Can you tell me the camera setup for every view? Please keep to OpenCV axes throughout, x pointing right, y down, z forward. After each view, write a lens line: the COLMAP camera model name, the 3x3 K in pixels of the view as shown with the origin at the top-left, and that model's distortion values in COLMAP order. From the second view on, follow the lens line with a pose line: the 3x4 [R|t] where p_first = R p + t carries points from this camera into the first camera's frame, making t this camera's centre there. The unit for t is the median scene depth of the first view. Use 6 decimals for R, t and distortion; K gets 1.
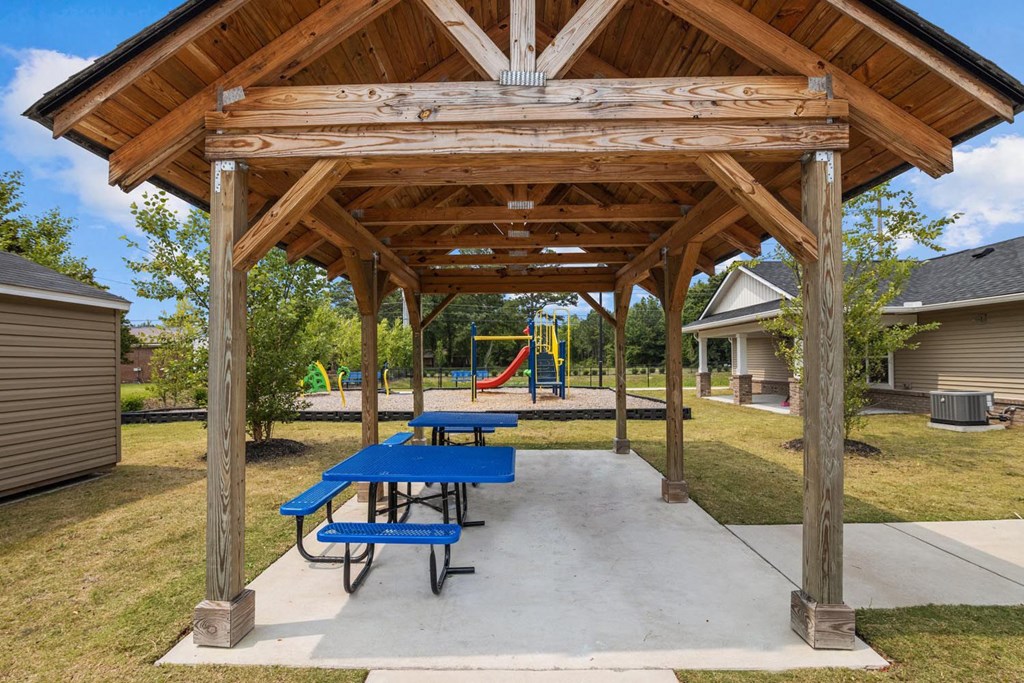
lens RADIAL K [[467.2, 0, 509.3], [0, 467.2, 365.0], [0, 0, 1]] dist [-0.009675, -0.000386]
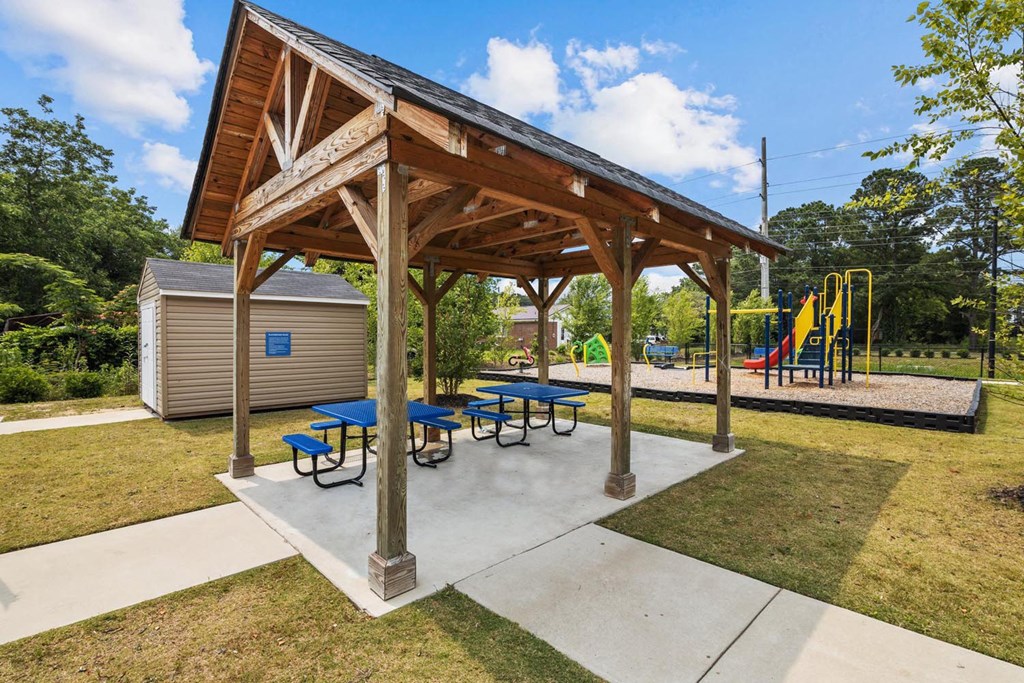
lens RADIAL K [[475.6, 0, 512.0], [0, 475.6, 341.5], [0, 0, 1]] dist [0.001900, 0.000292]
pose [[0.702725, 0.020770, -0.711158, 1.007552], [-0.014958, 0.999784, 0.014419, -0.024139], [0.711304, 0.000505, 0.702884, 0.227100]]
